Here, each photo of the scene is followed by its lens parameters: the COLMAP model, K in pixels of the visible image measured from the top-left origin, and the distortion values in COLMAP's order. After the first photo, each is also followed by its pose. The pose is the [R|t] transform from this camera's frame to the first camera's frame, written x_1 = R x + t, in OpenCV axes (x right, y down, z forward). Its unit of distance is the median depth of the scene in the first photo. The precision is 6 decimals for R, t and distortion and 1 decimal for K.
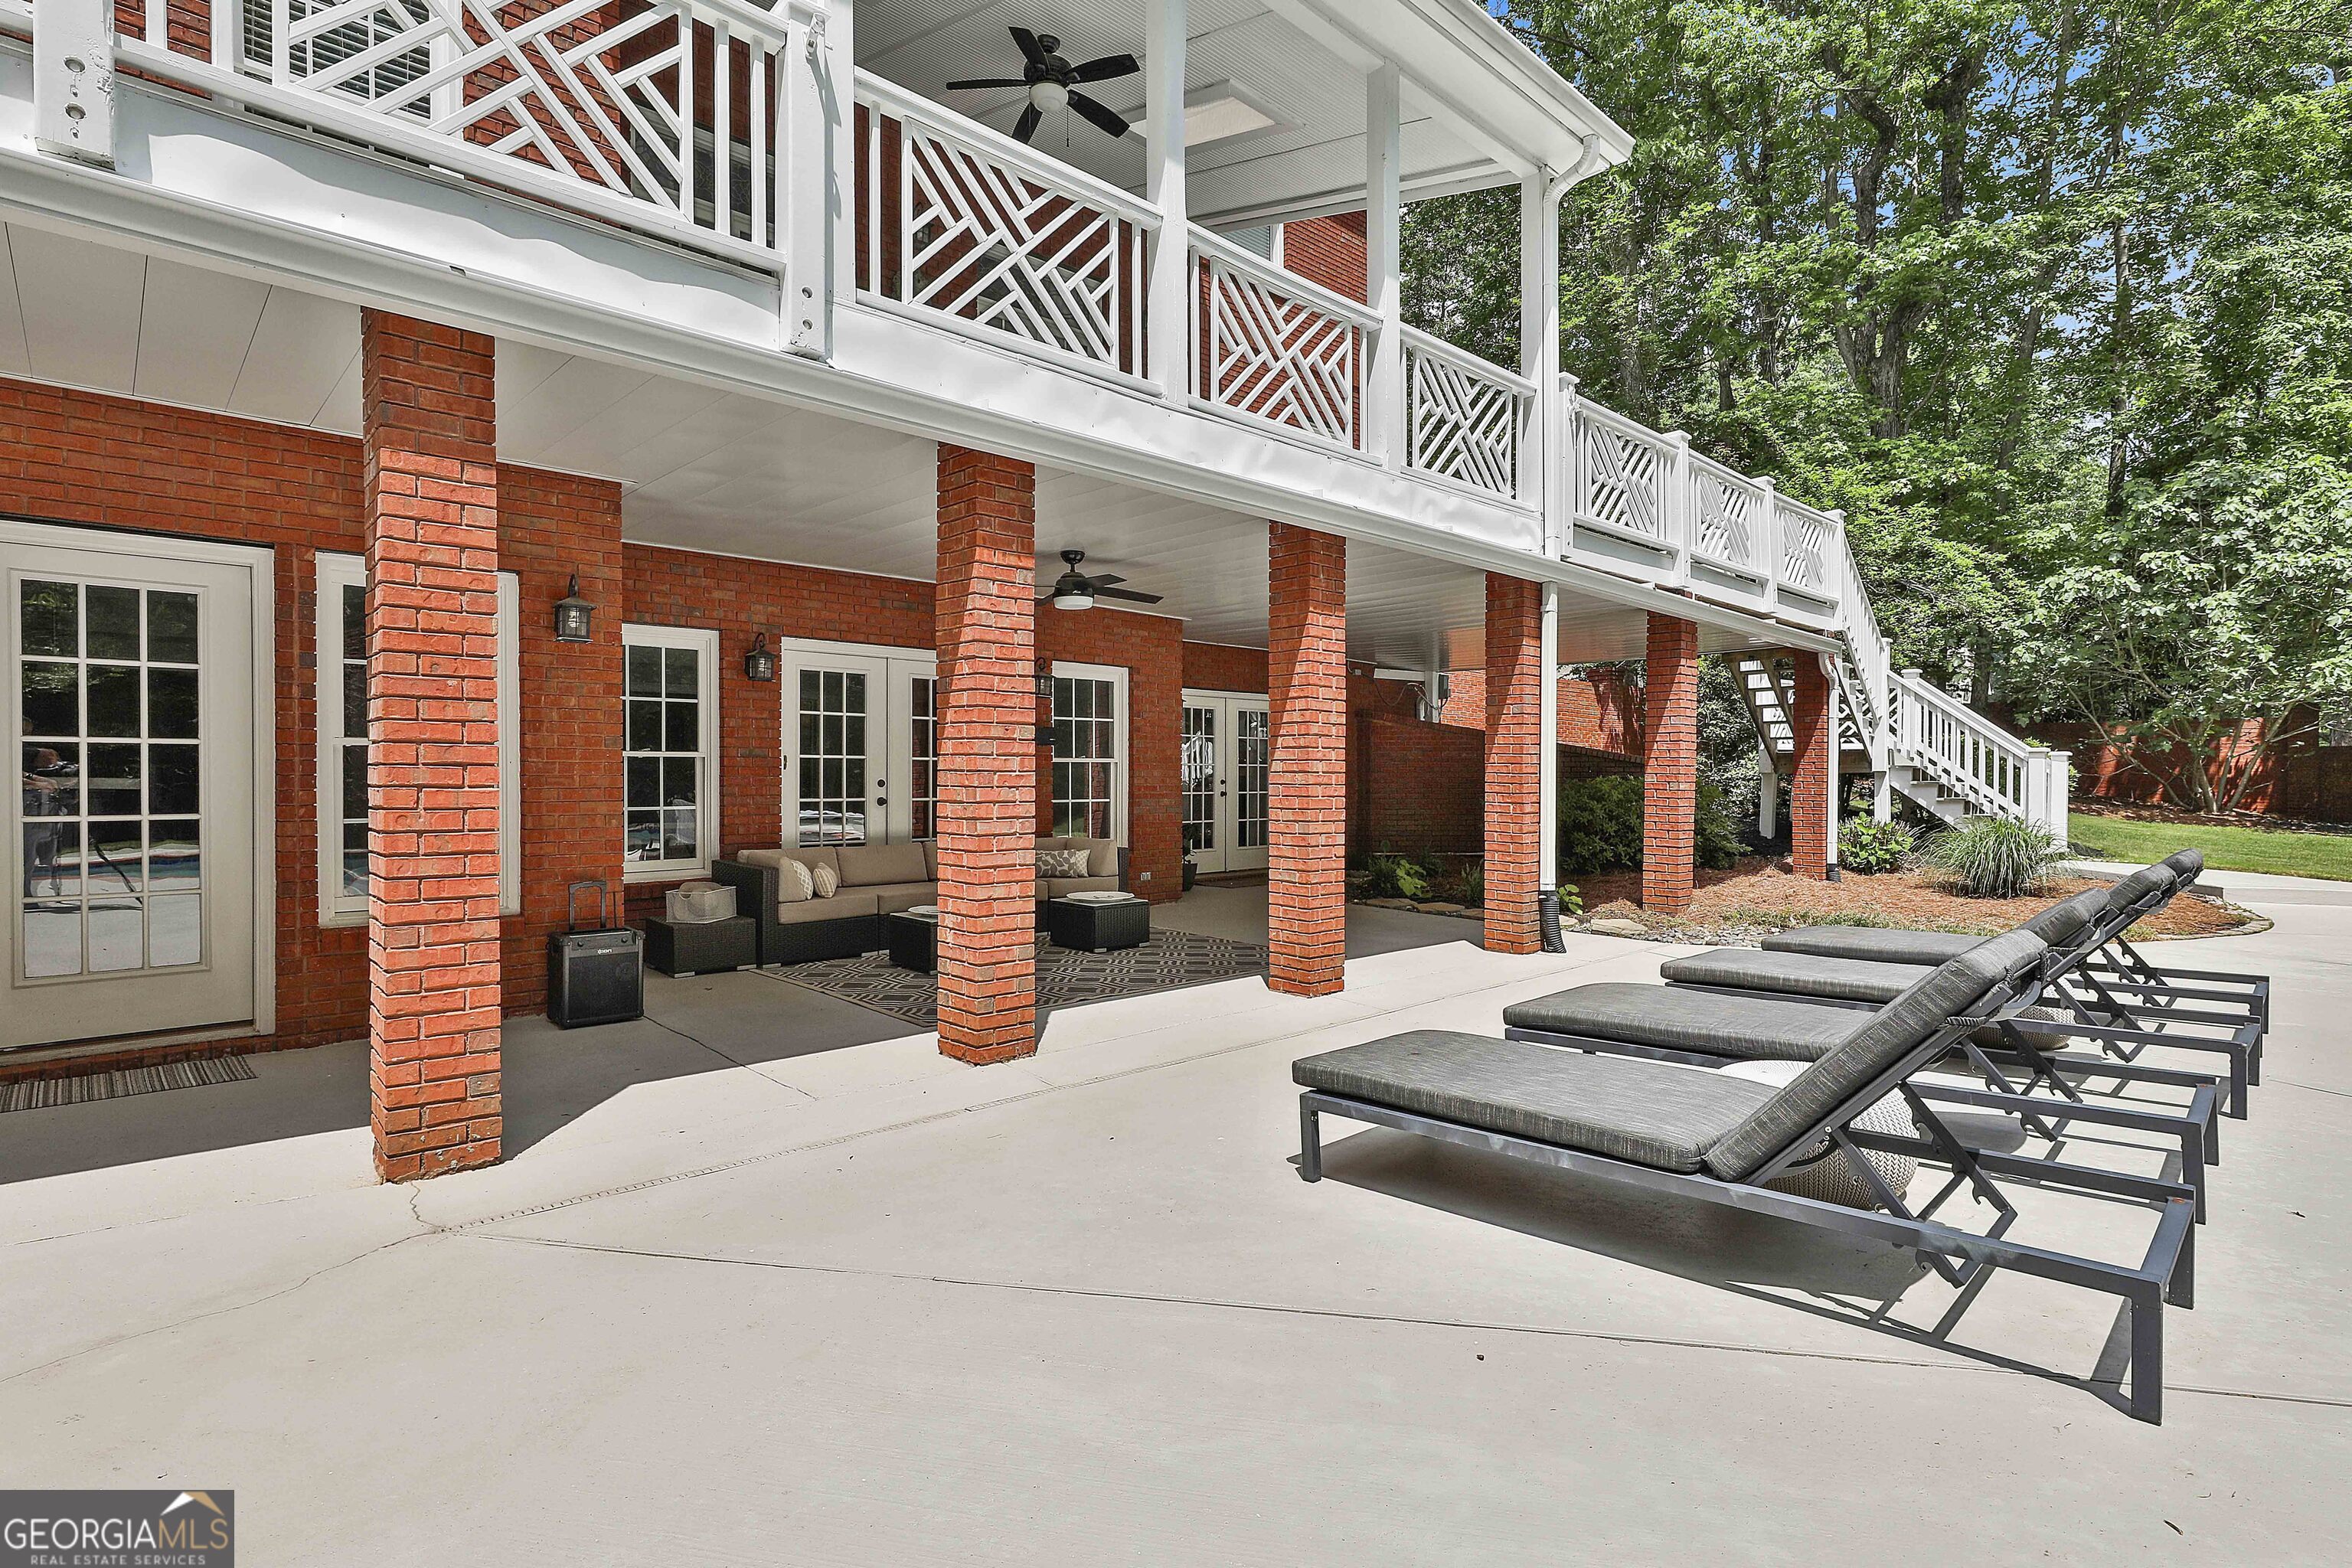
lens RADIAL K [[1169.5, 0, 1167.8], [0, 1169.5, 773.3], [0, 0, 1]] dist [-0.000680, 0.000536]
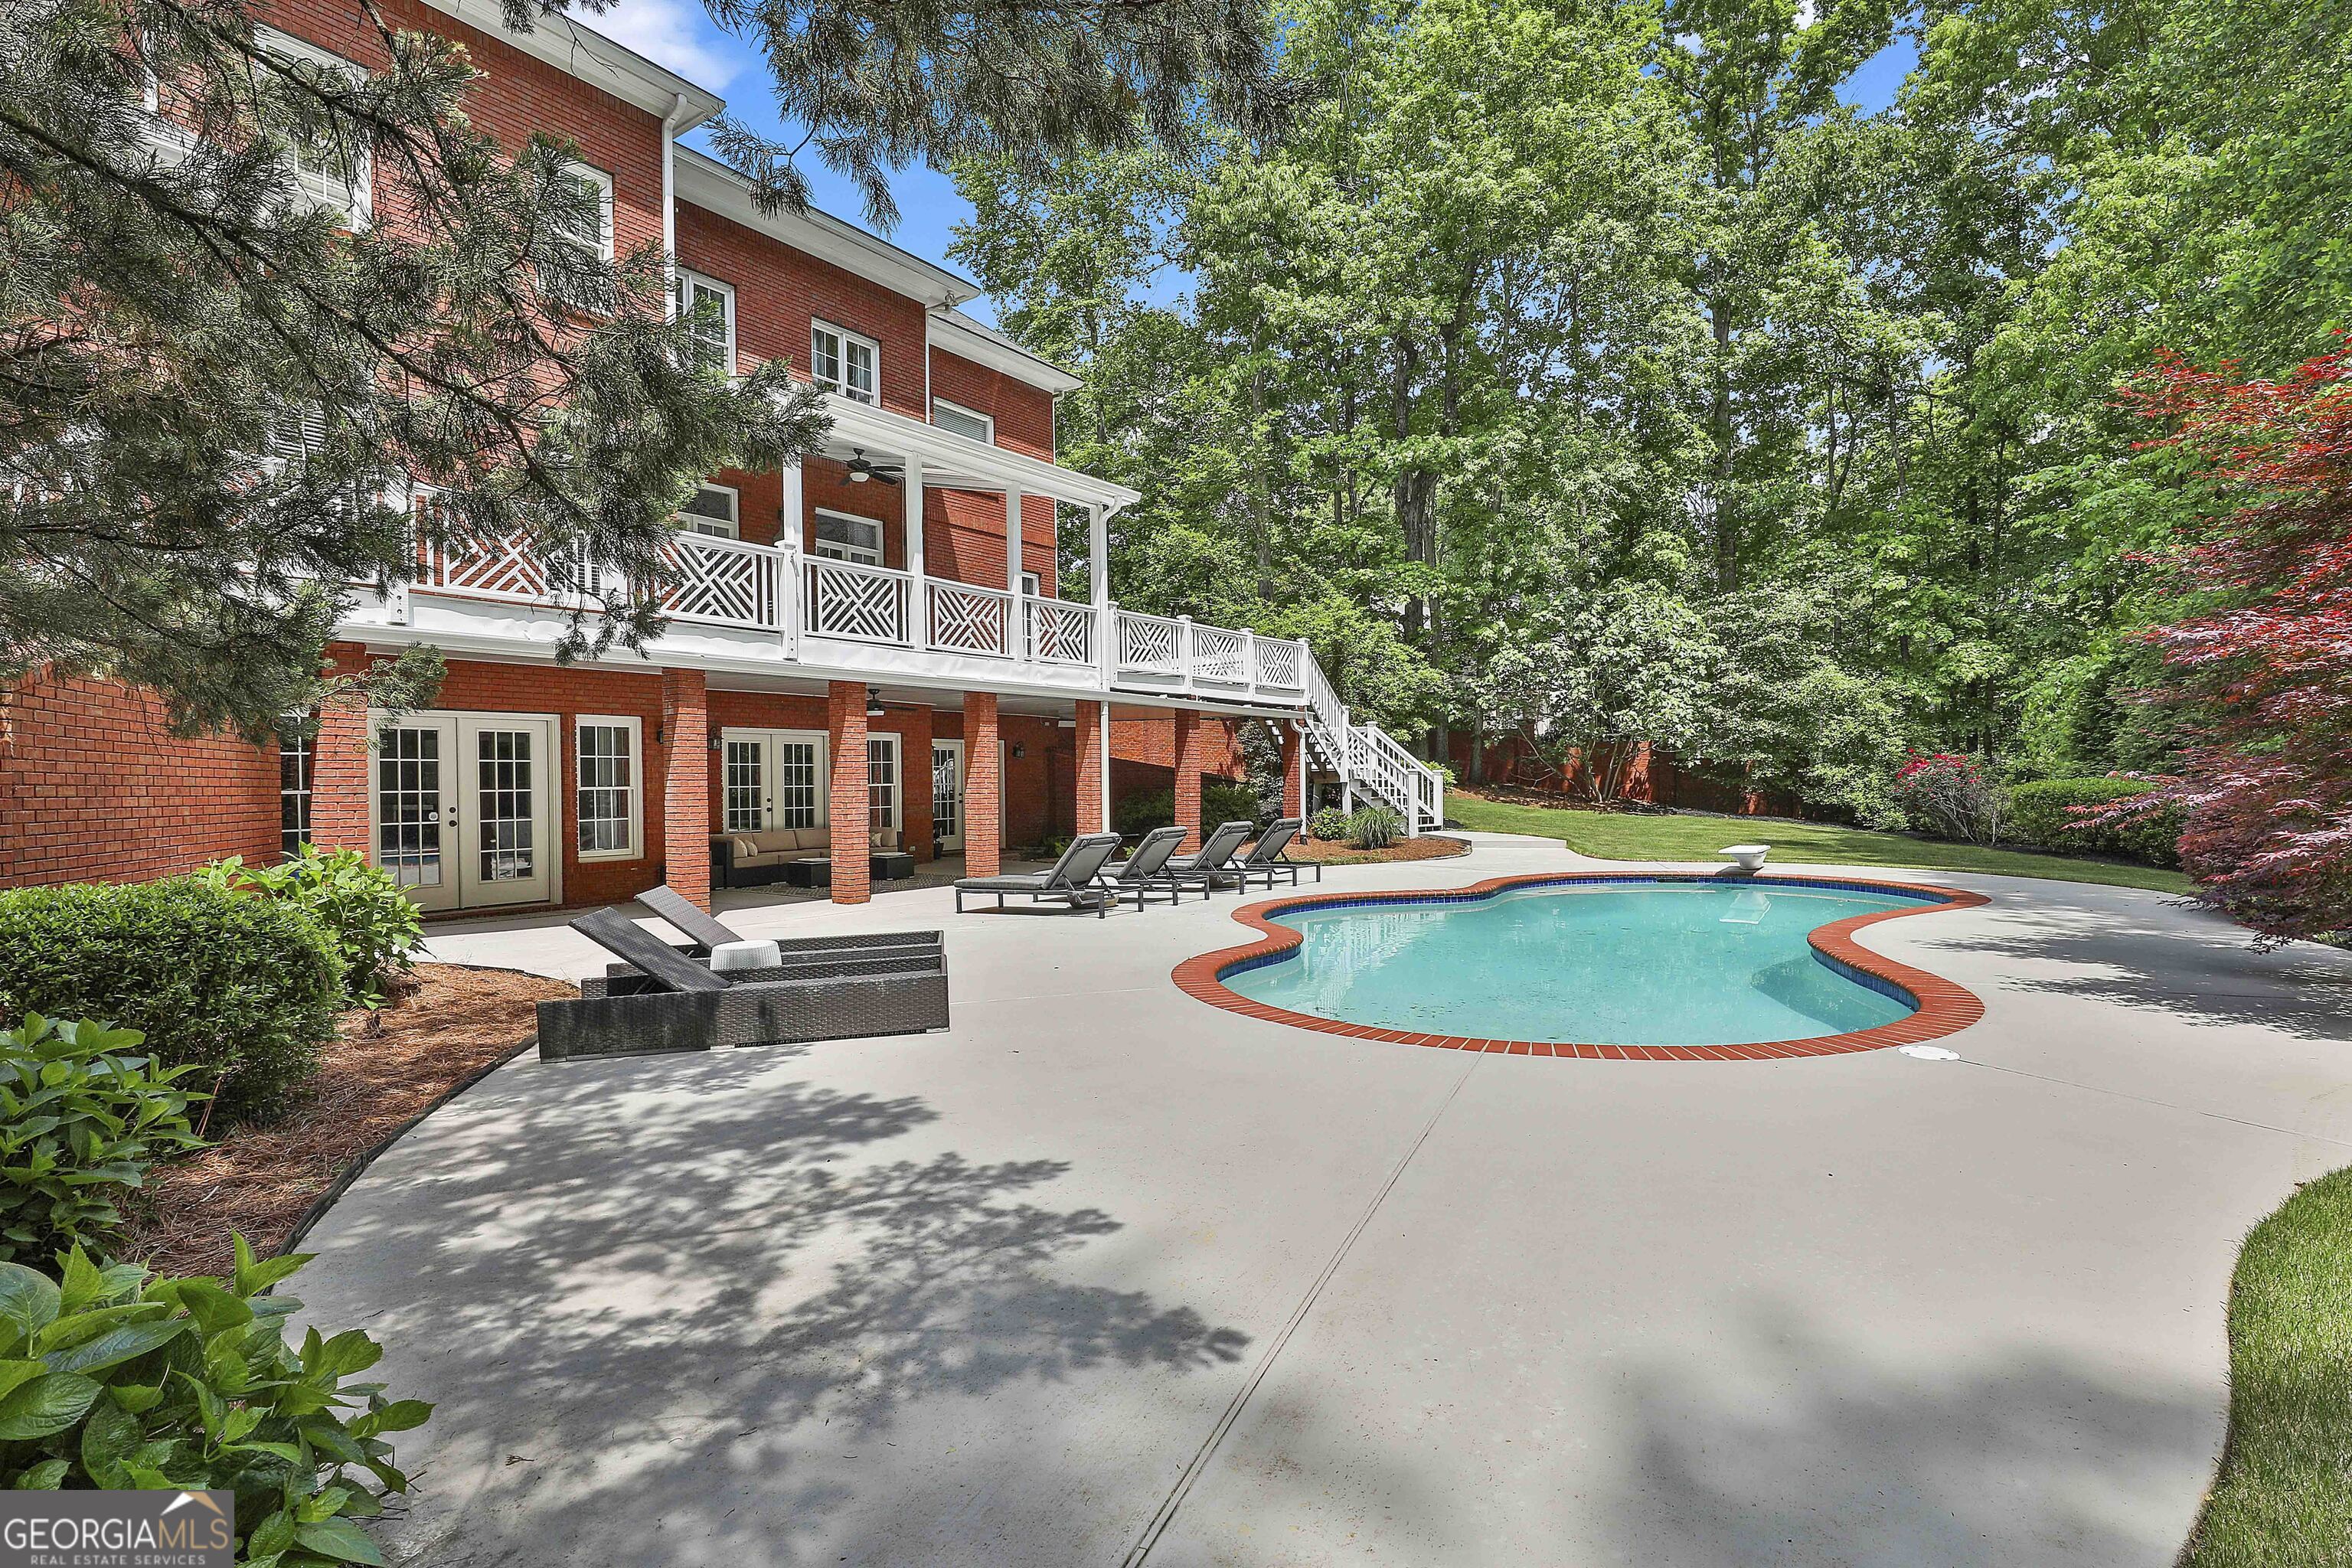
lens RADIAL K [[1148.0, 0, 1159.4], [0, 1148.0, 785.0], [0, 0, 1]] dist [-0.001179, -0.000135]
pose [[0.981545, -0.013738, 0.190737, 0.025407], [0.012165, 0.999882, 0.009411, -0.028765], [-0.190844, -0.006917, 0.981596, -1.075407]]
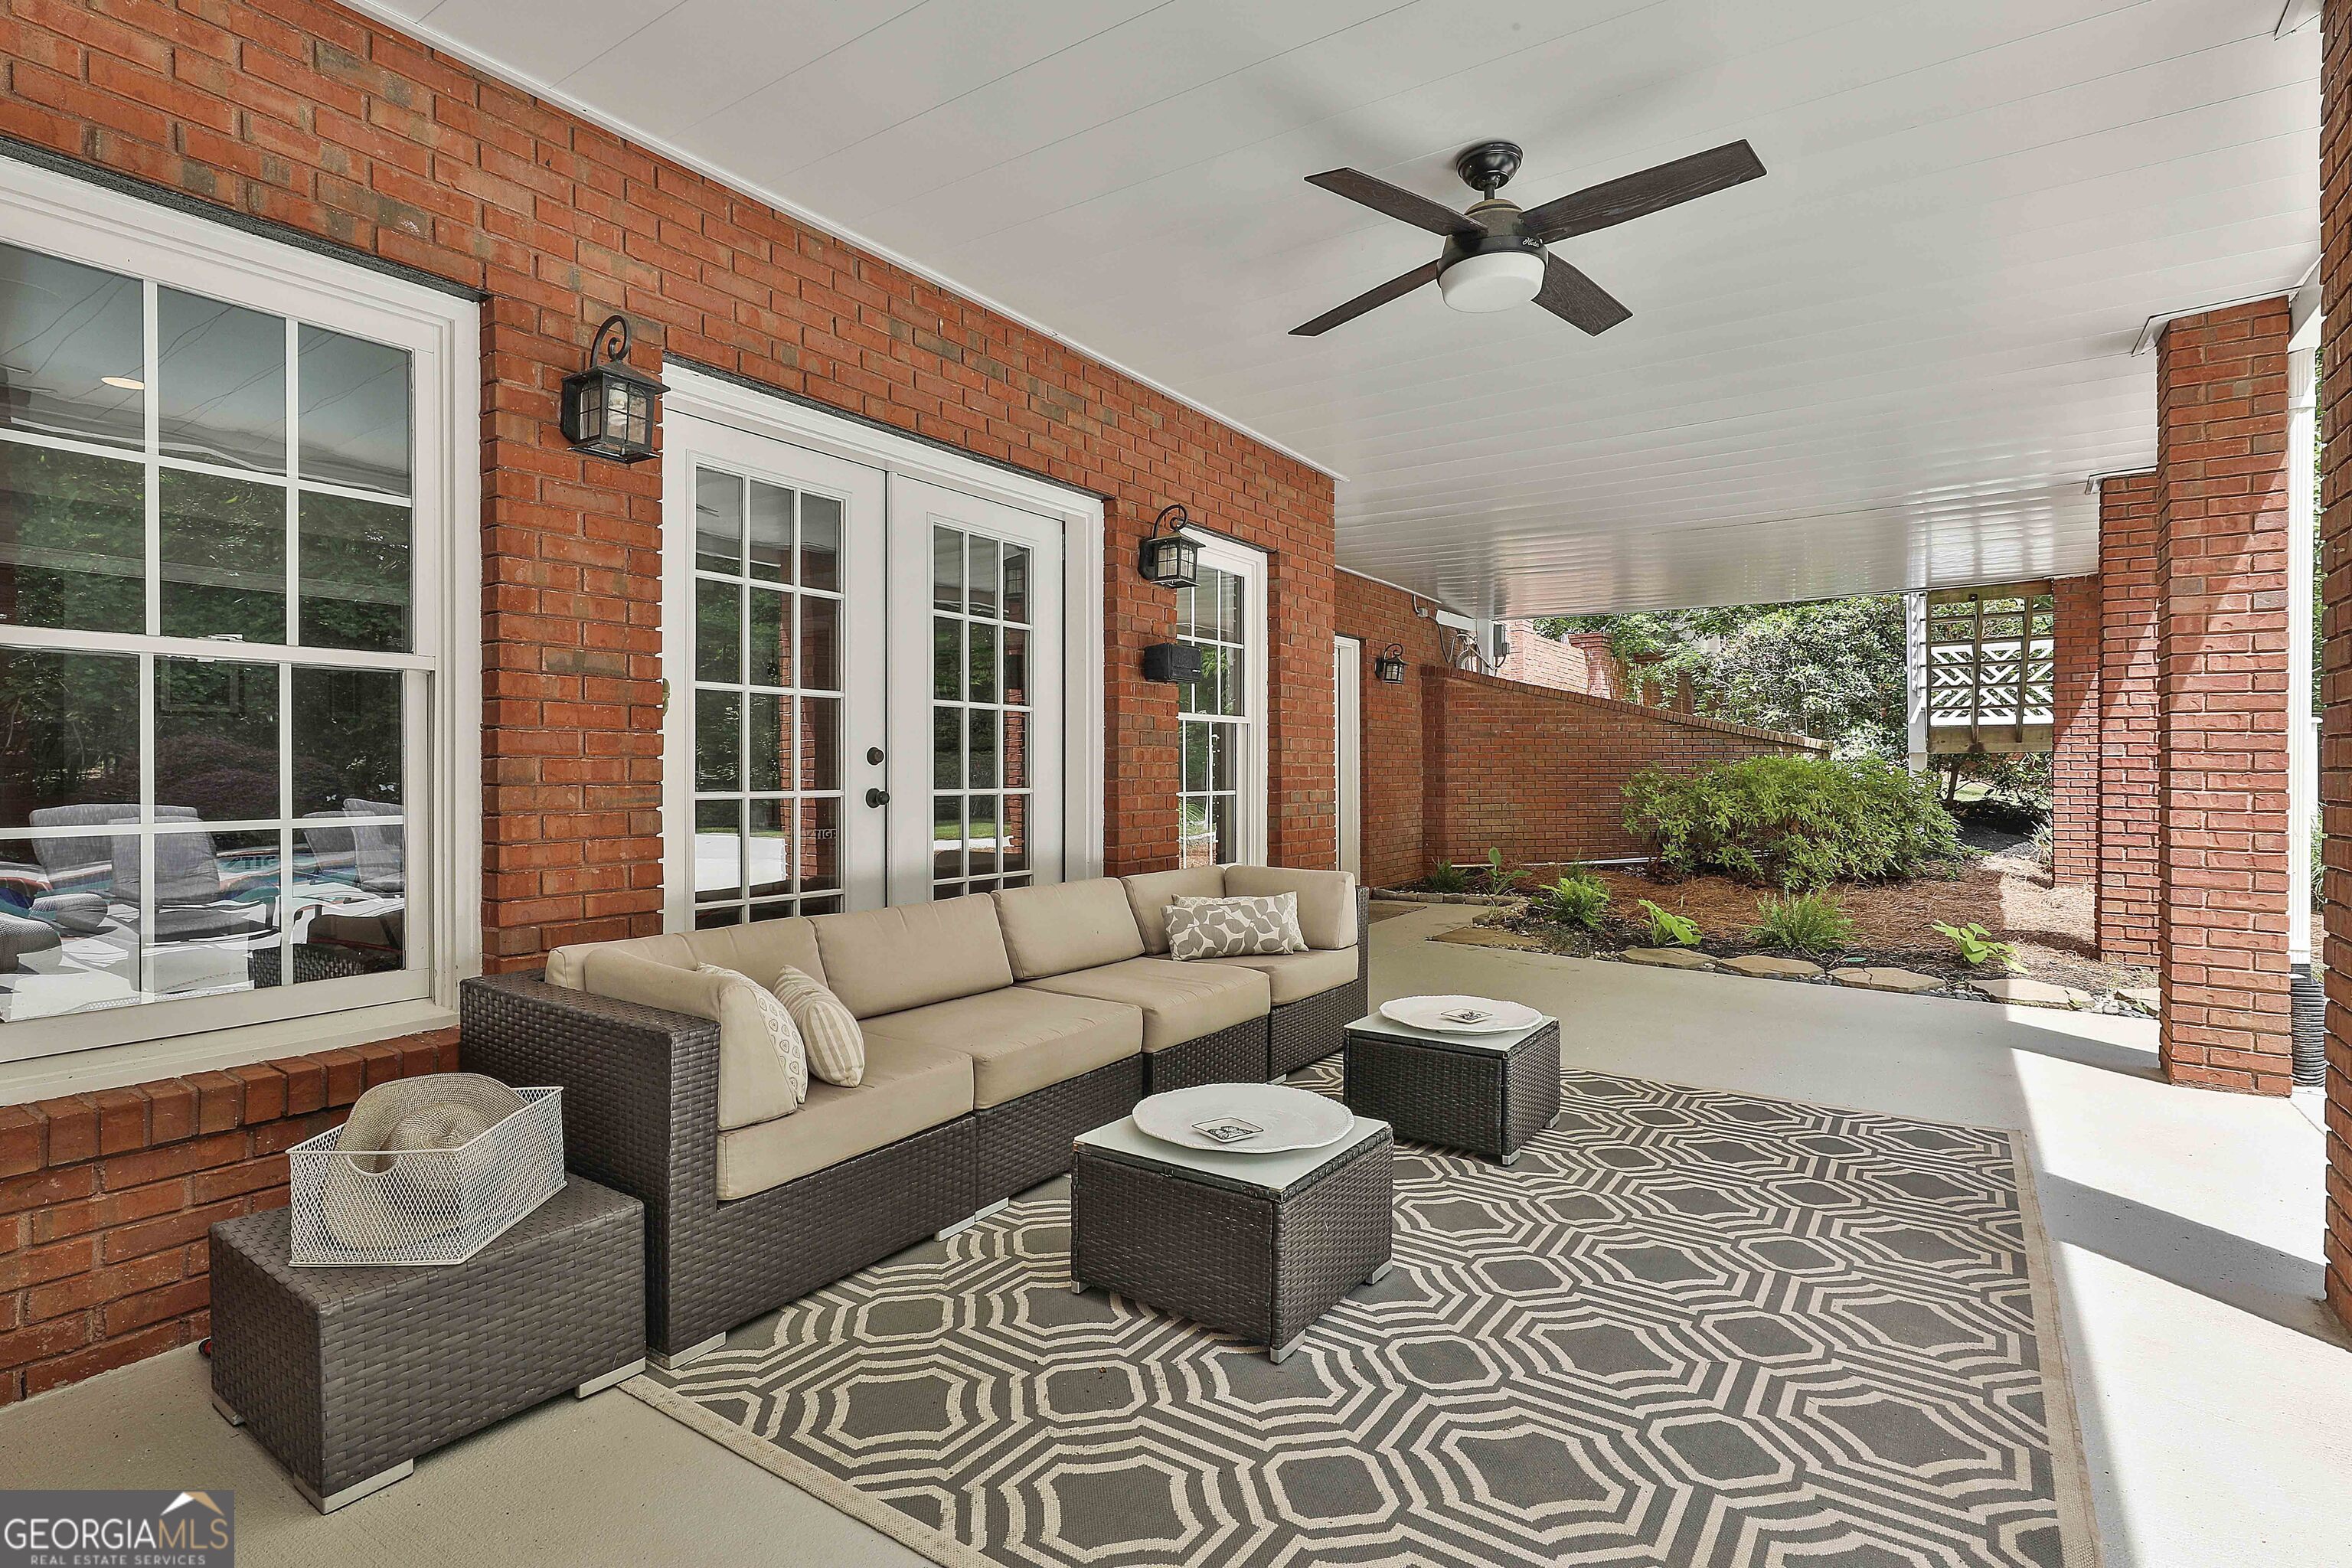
lens RADIAL K [[1165.8, 0, 1174.9], [0, 1165.8, 762.5], [0, 0, 1]] dist [-0.000158, 0.000367]
pose [[0.976838, -0.001160, 0.213977, -0.257708], [0.001992, 0.999991, -0.003675, 0.014329], [-0.213971, 0.004016, 0.976832, 0.622411]]
